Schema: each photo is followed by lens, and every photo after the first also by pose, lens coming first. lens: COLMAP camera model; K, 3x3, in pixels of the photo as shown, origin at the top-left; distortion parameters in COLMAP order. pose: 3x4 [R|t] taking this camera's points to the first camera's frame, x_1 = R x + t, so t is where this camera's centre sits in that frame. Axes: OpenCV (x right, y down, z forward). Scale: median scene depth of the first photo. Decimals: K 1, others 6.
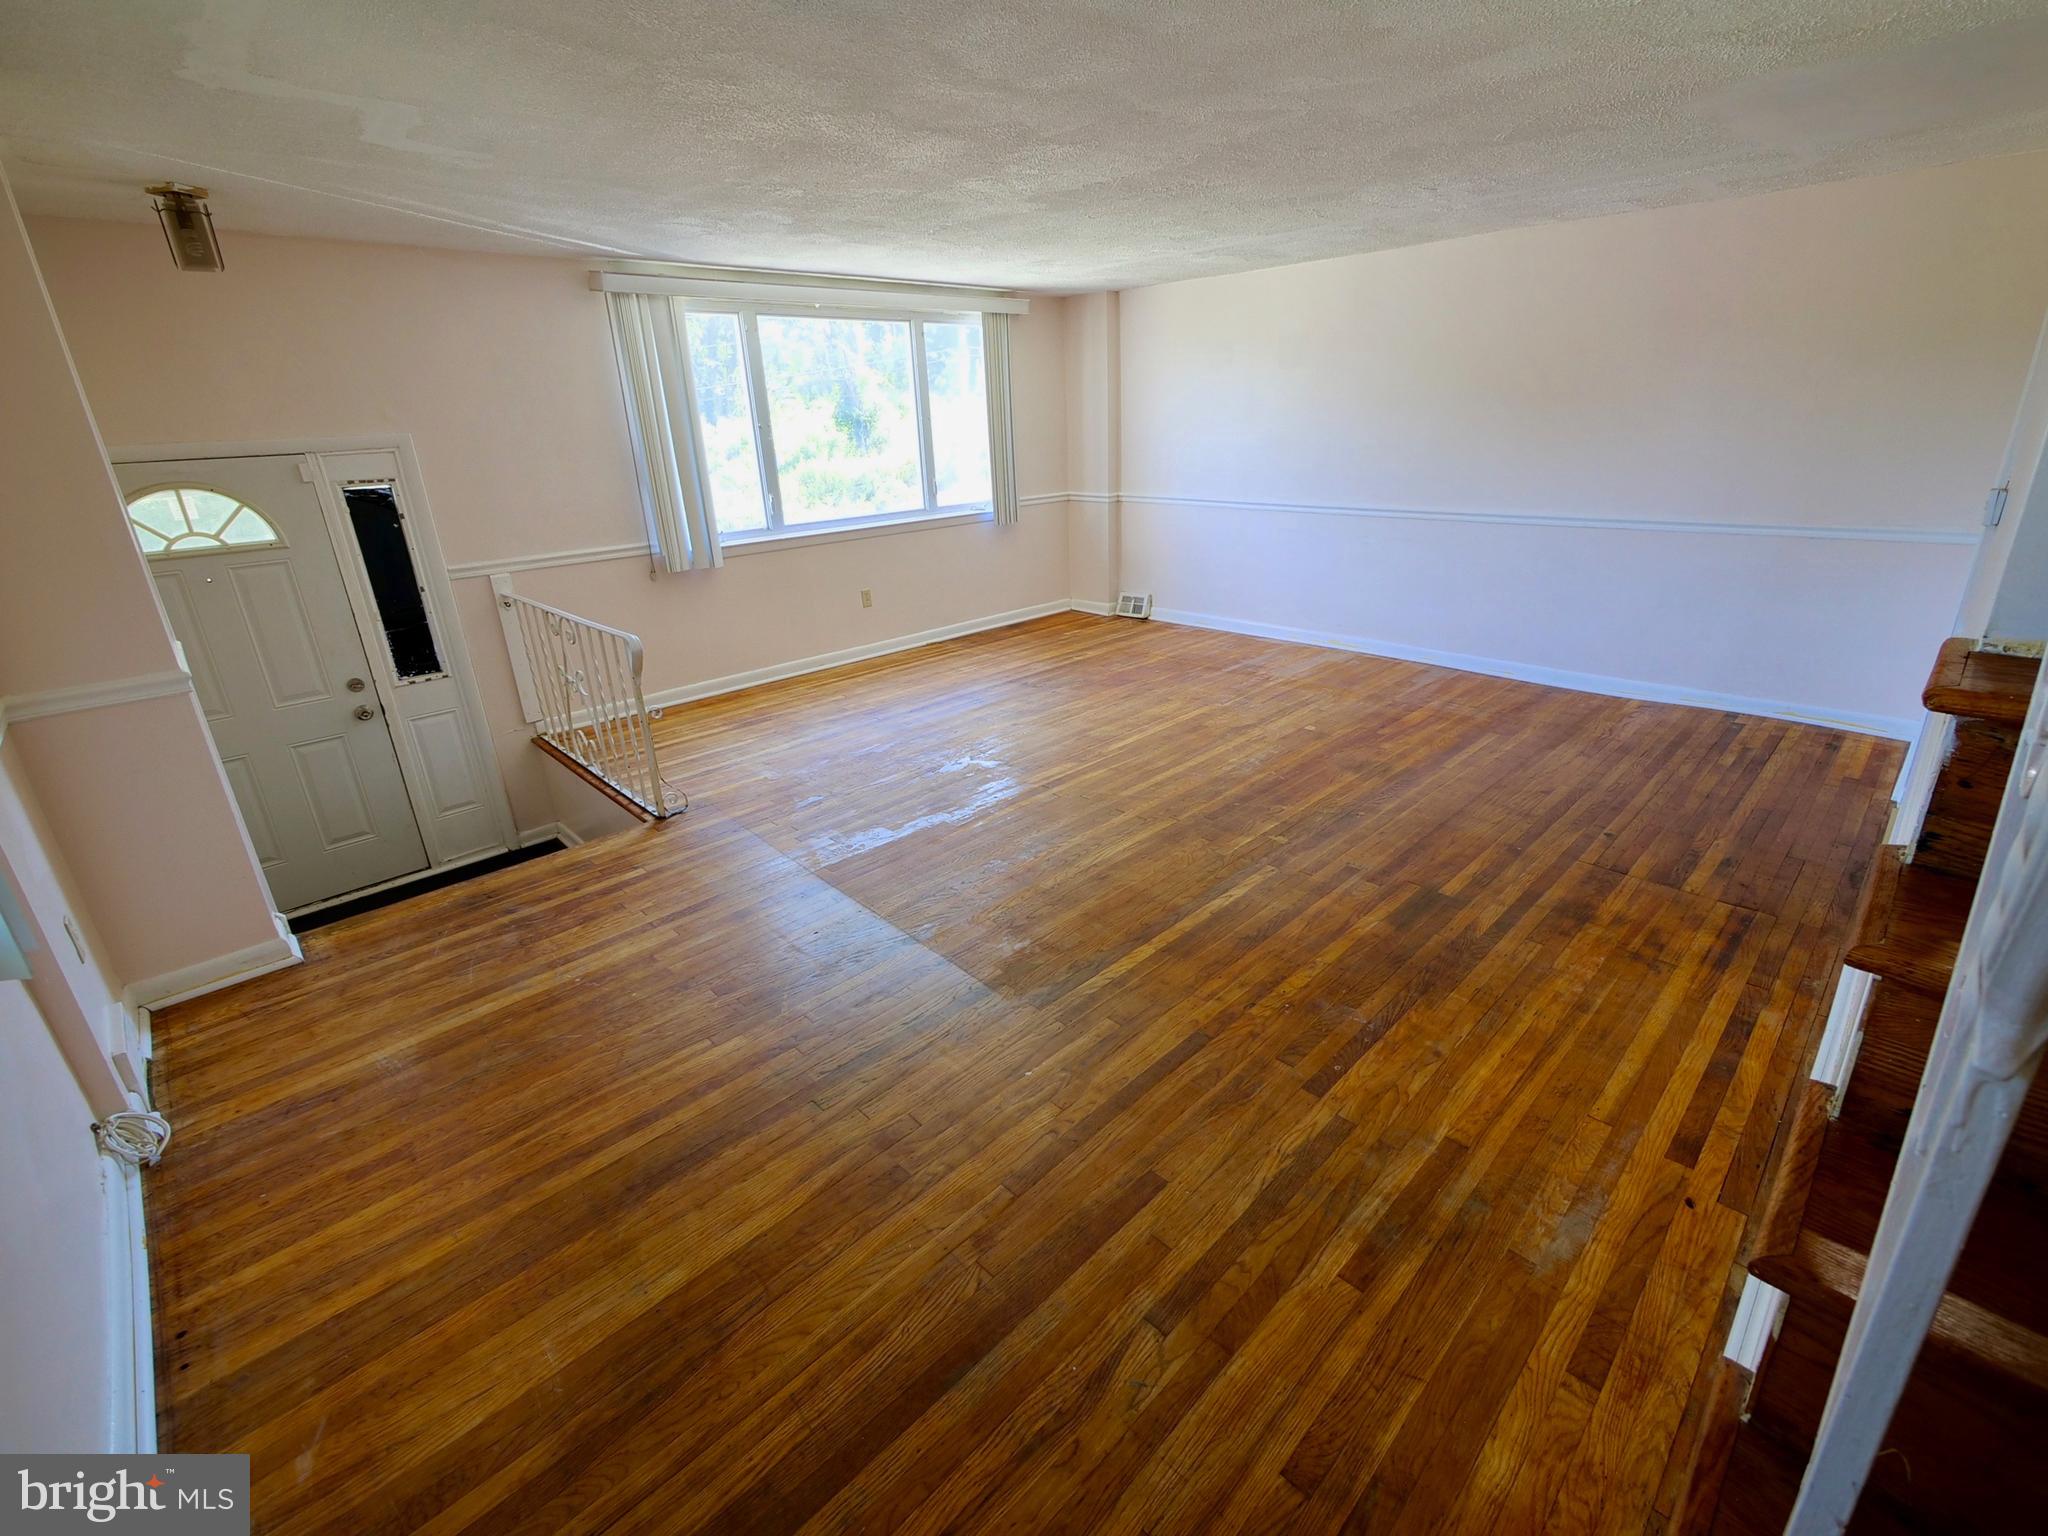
lens RADIAL K [[903.6, 0, 1047.7], [0, 903.6, 743.2], [0, 0, 1]] dist [-0.003544, -0.000007]
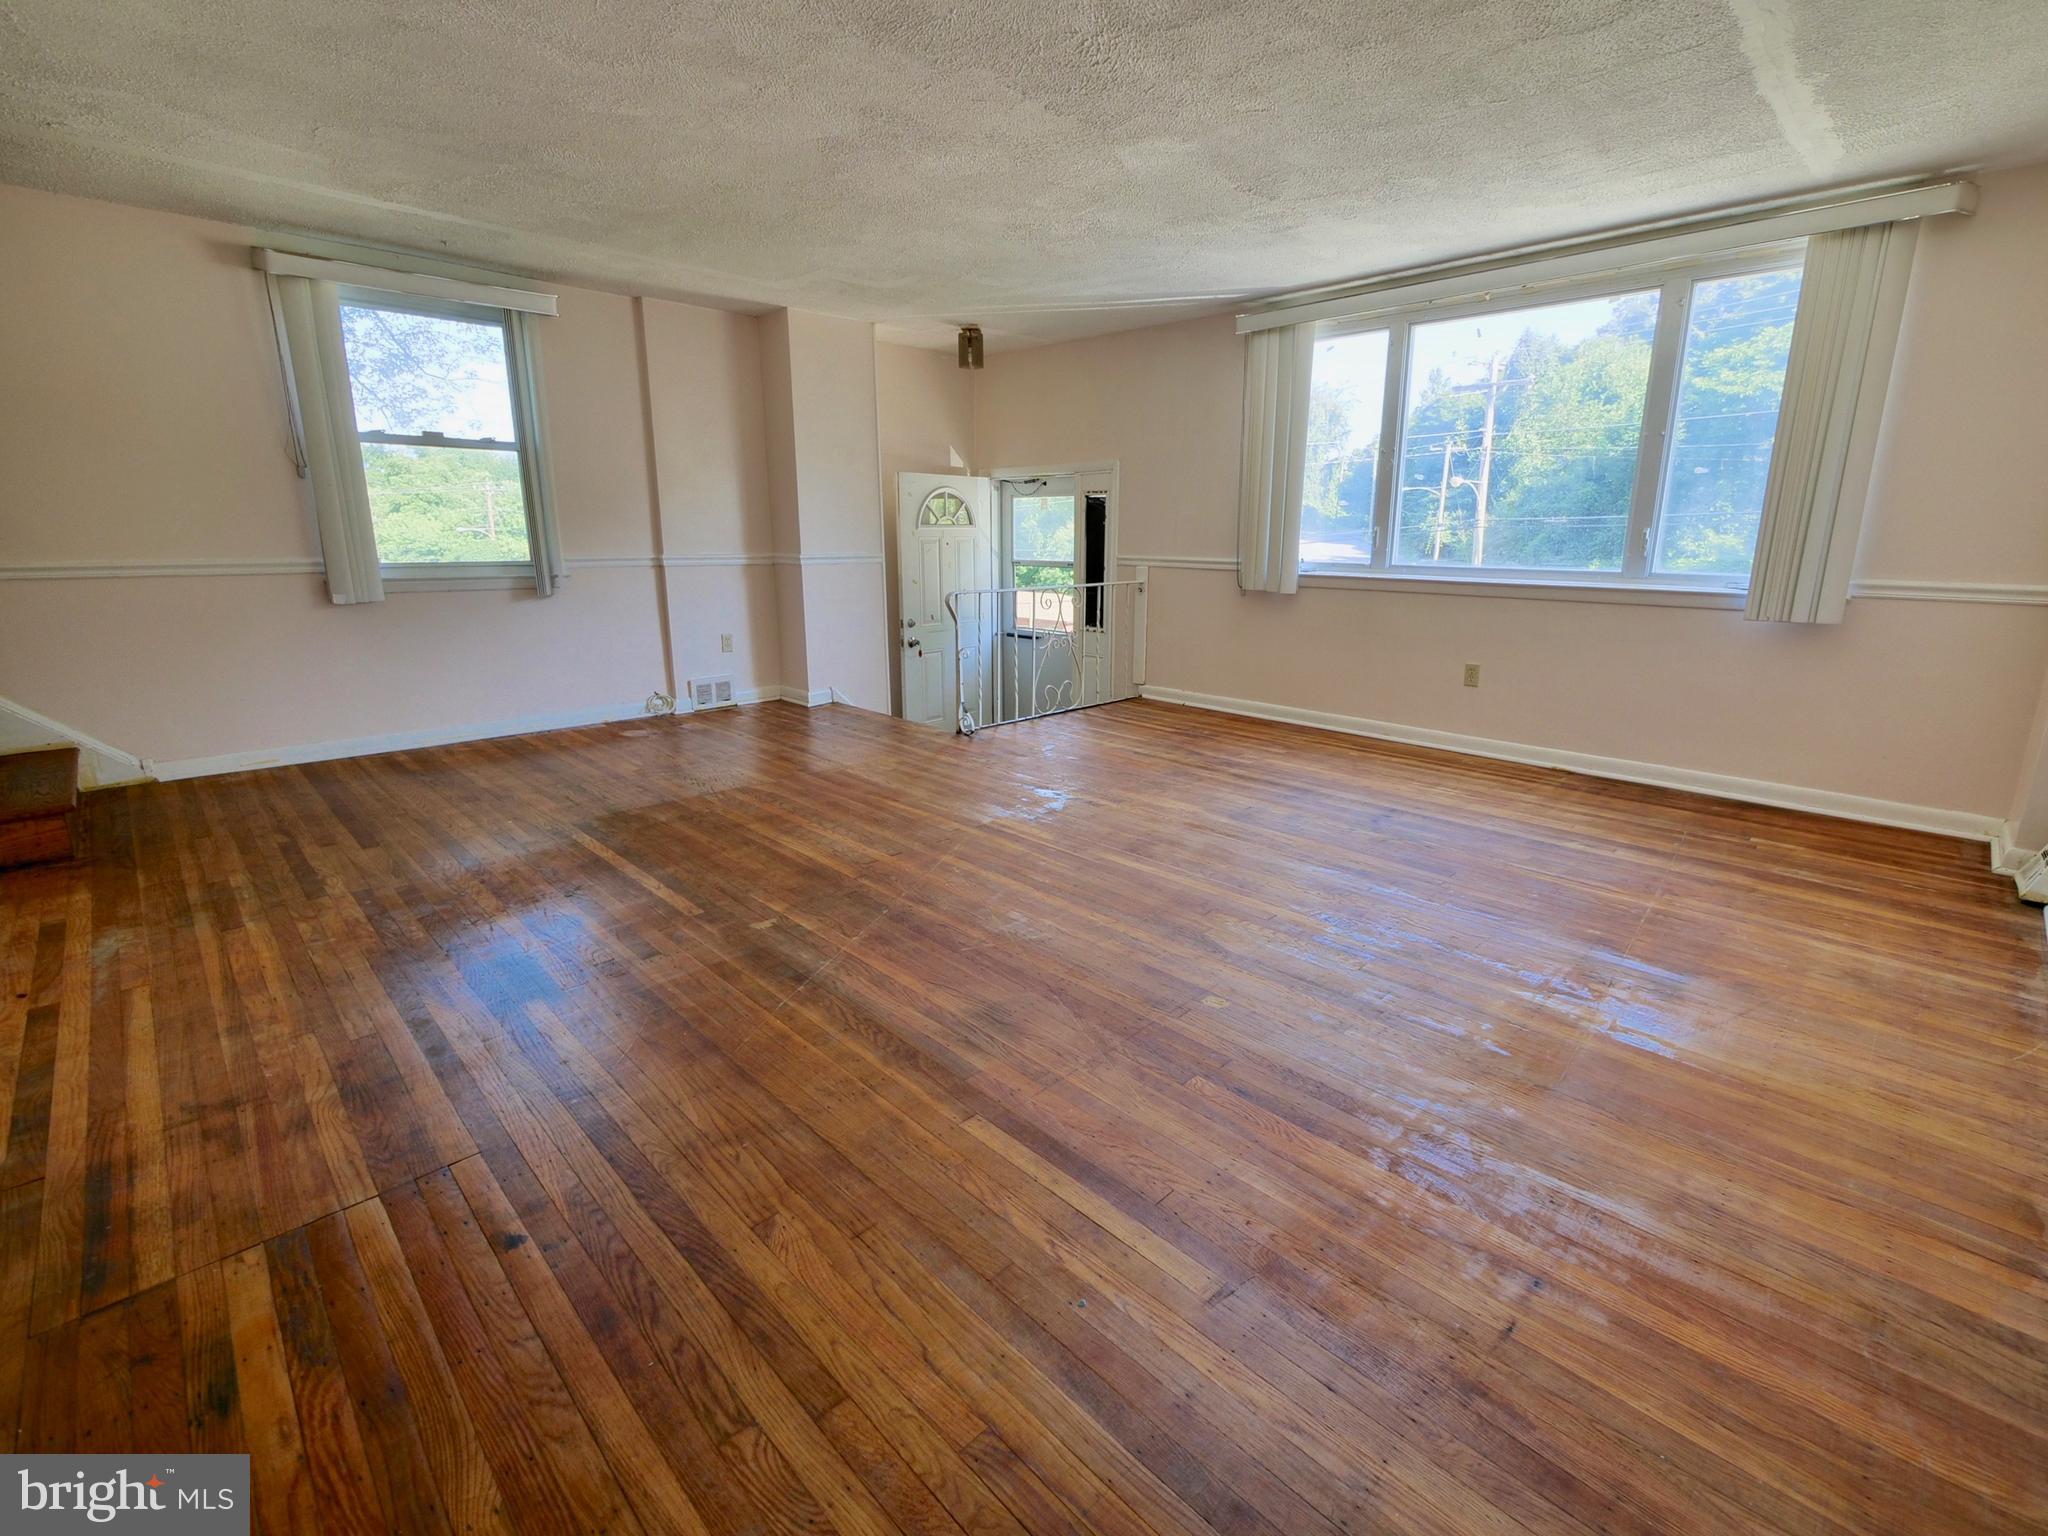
lens RADIAL K [[918.3, 0, 1049.5], [0, 918.3, 734.9], [0, 0, 1]] dist [-0.002834, 0.000355]
pose [[0.007678, 0.255852, -0.966685, 1.330012], [-0.349372, 0.906478, 0.237142, -0.423996], [0.936953, 0.335912, 0.096348, 1.502412]]
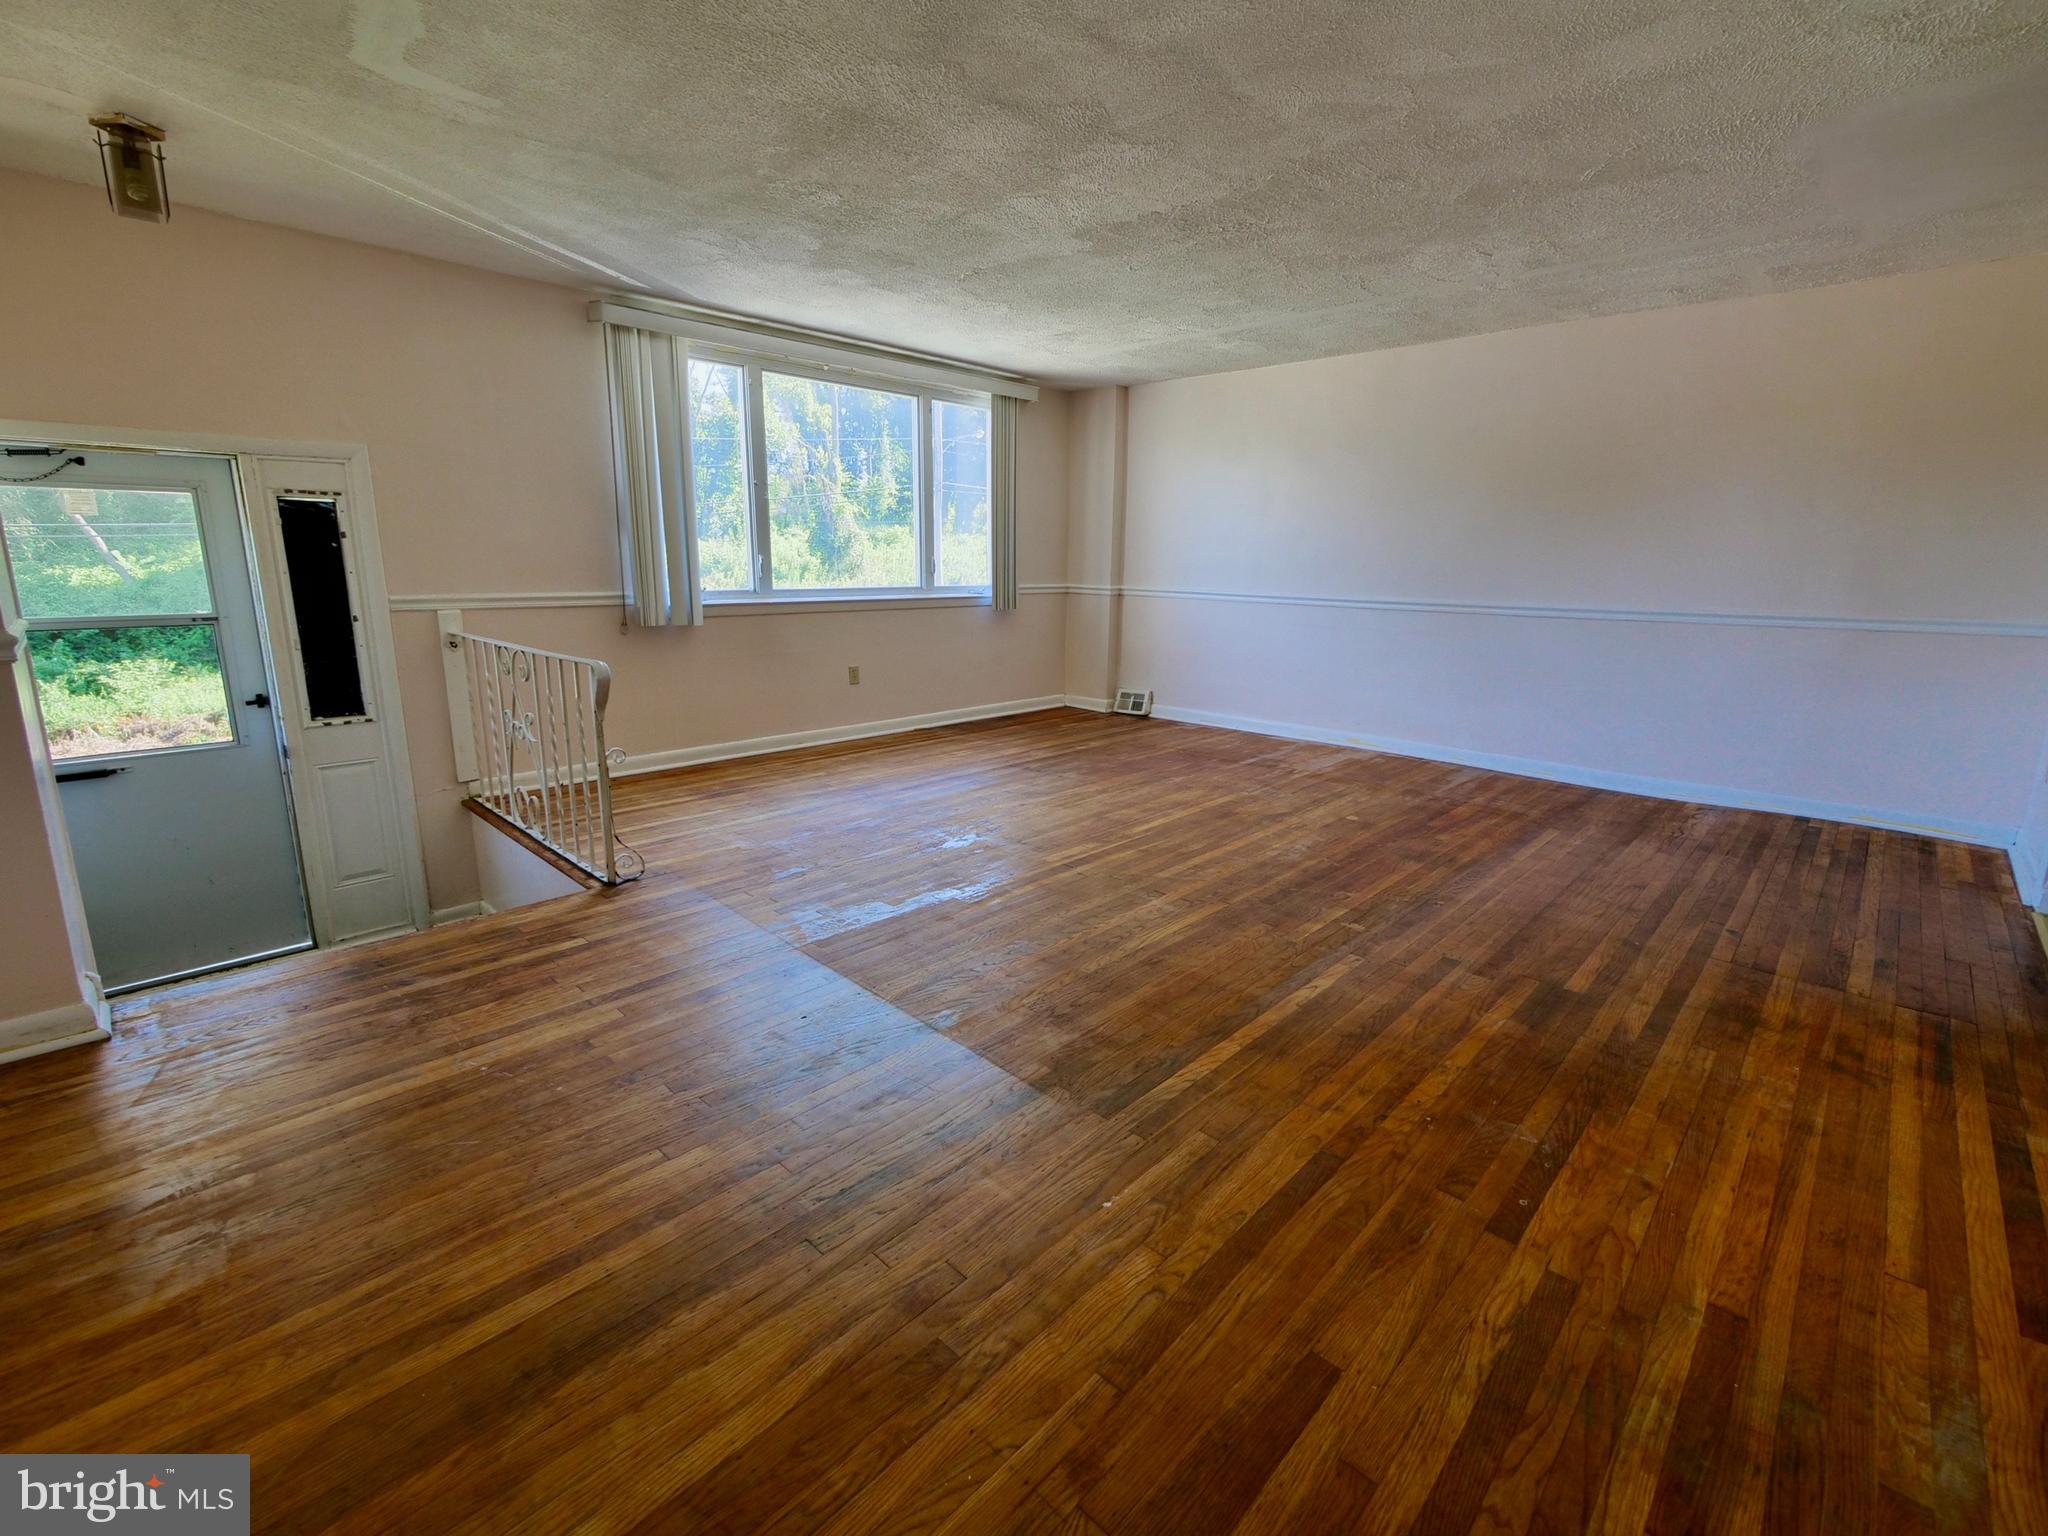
lens RADIAL K [[903.6, 0, 1047.7], [0, 903.6, 743.2], [0, 0, 1]] dist [-0.003544, -0.000007]
pose [[0.998064, 0.040258, 0.047402, -0.106688], [-0.032747, 0.988180, -0.149759, 0.099022], [-0.052870, 0.147917, 0.987586, 0.209196]]
